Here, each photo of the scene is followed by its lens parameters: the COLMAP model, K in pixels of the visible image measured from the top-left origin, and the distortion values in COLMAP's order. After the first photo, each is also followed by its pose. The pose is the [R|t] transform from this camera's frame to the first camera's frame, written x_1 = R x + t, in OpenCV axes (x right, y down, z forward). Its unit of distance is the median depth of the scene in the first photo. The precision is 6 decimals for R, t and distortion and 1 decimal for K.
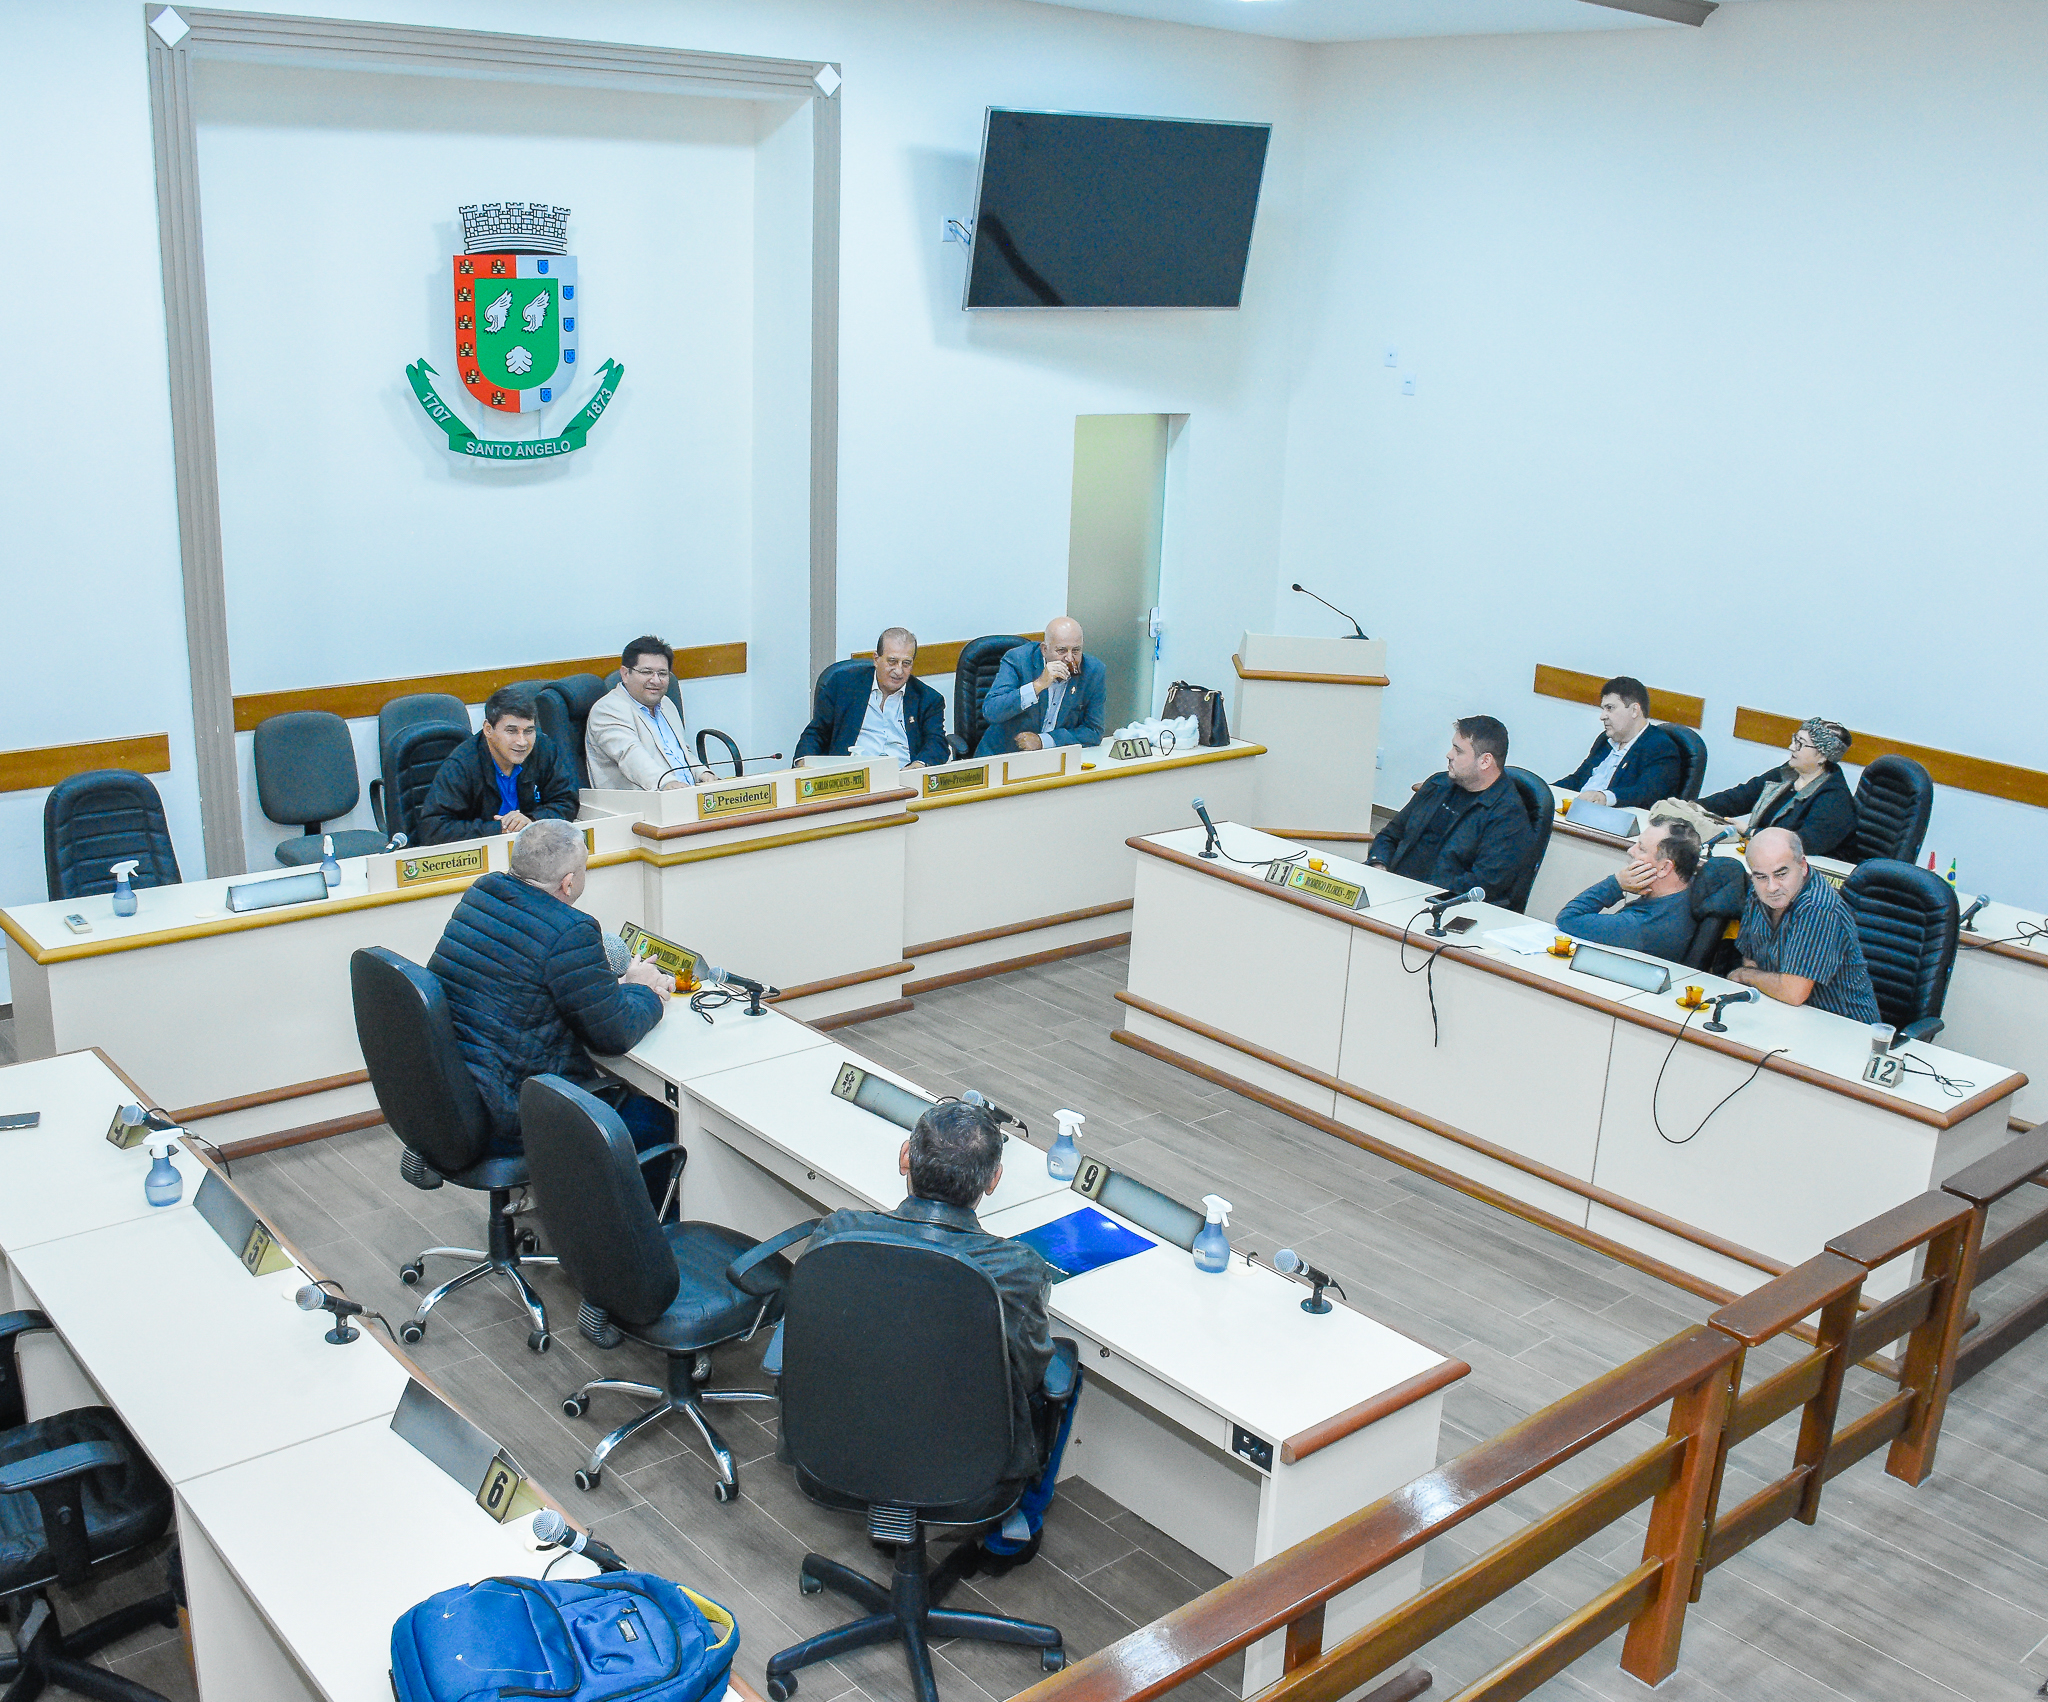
lens RADIAL K [[2012.8, 0, 1016.6], [0, 2012.8, 861.9], [0, 0, 1]] dist [-0.119307, 0.000000]
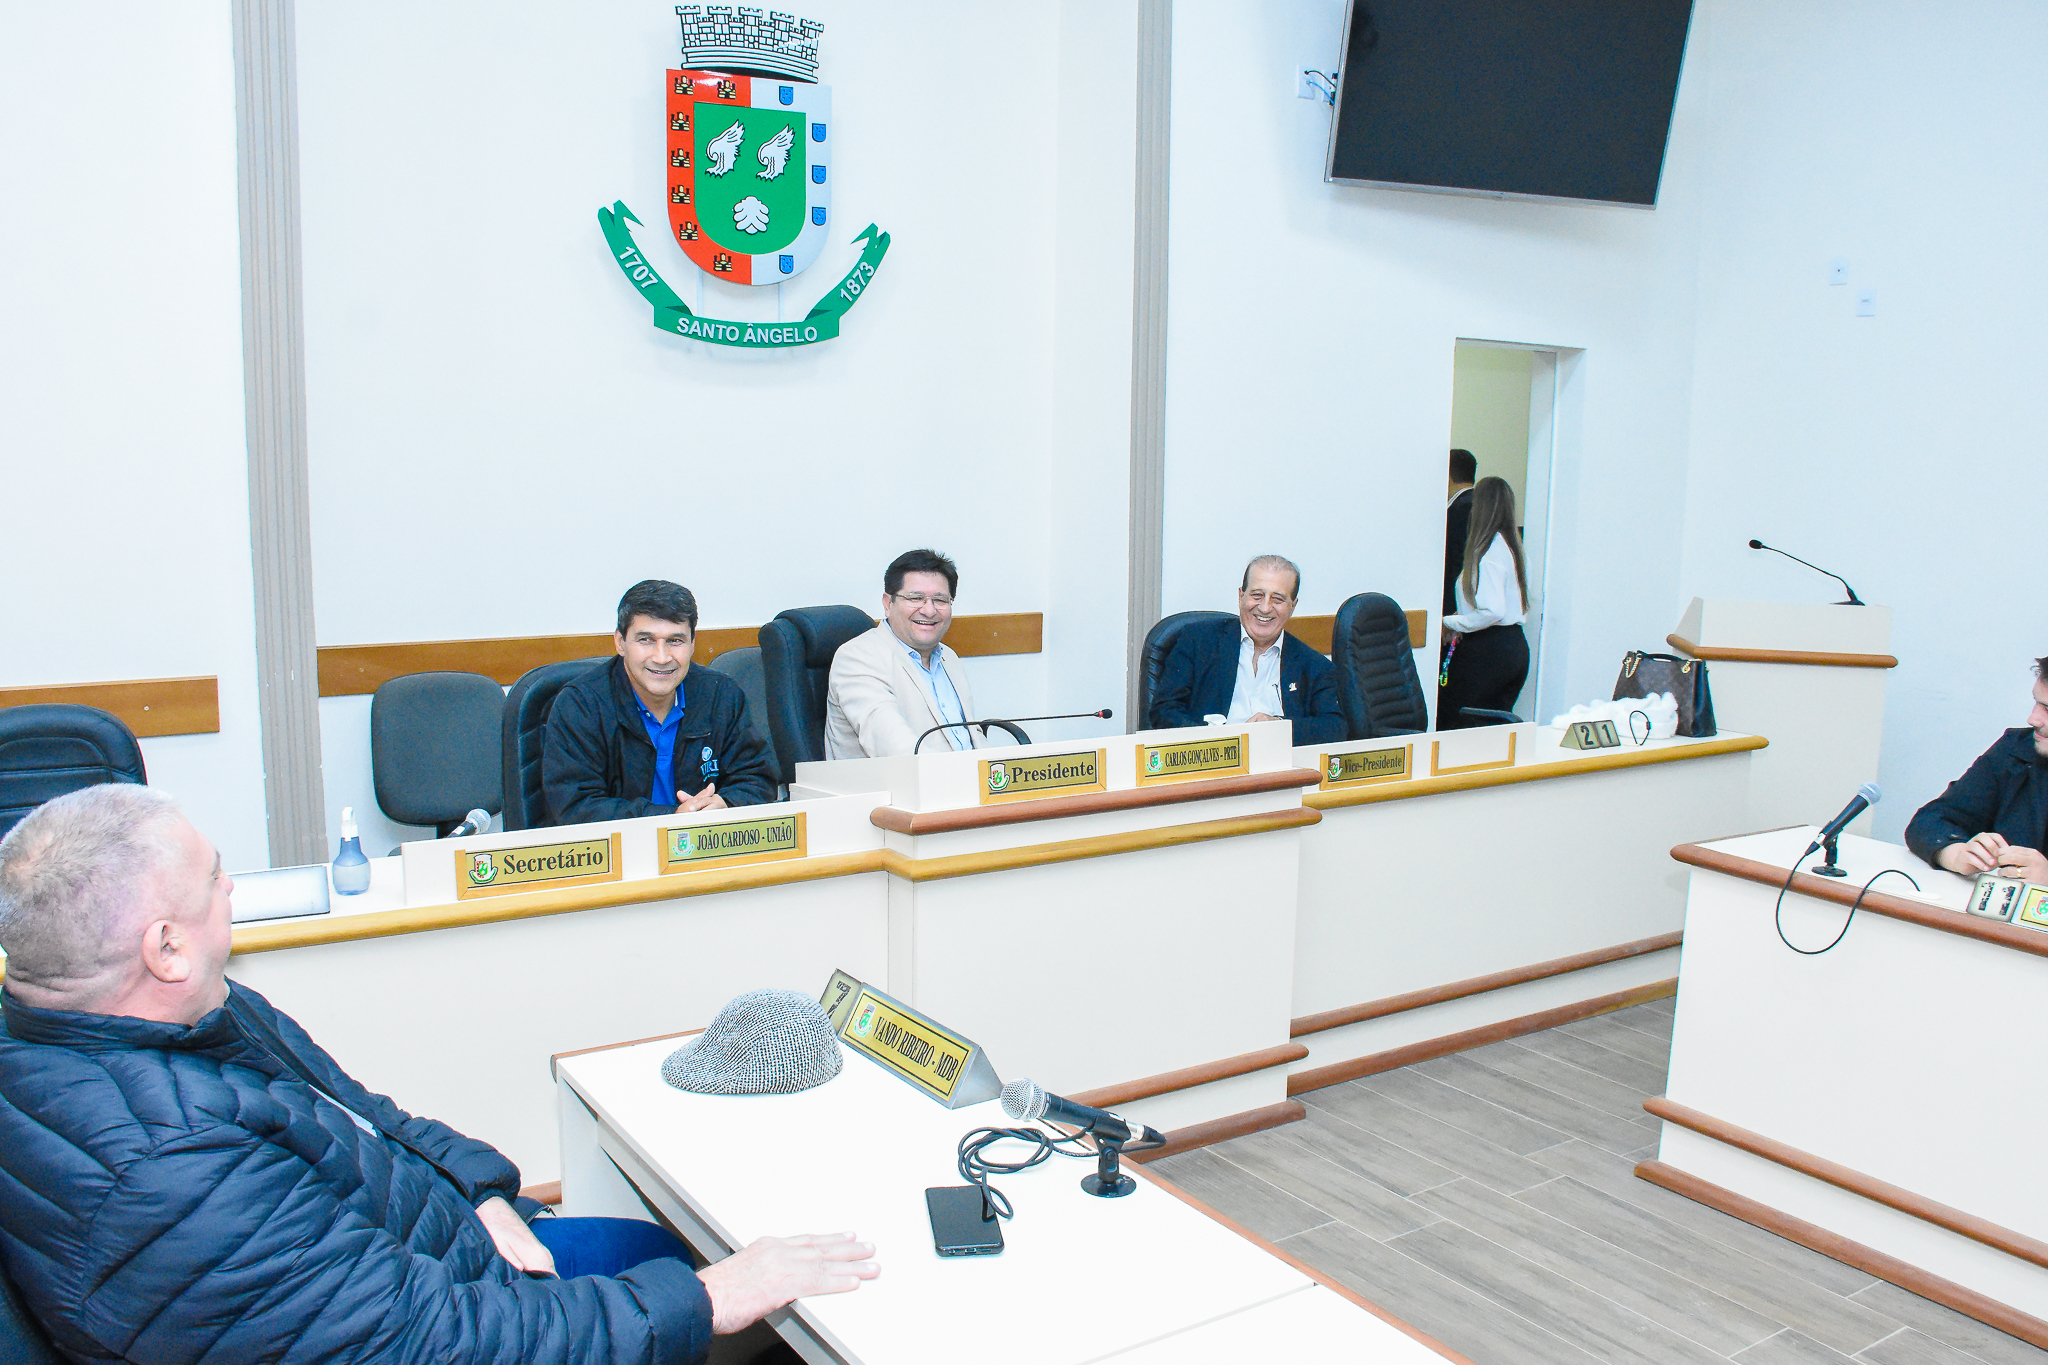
lens RADIAL K [[1728.3, 0, 1026.9], [0, 1728.3, 671.8], [0, 0, 1]] dist [-0.109863, 0.038441]
pose [[0.992027, -0.001231, -0.126018, -0.067387], [-0.017330, 0.989120, -0.146087, 0.013112], [0.124826, 0.147106, 0.981213, 0.413777]]
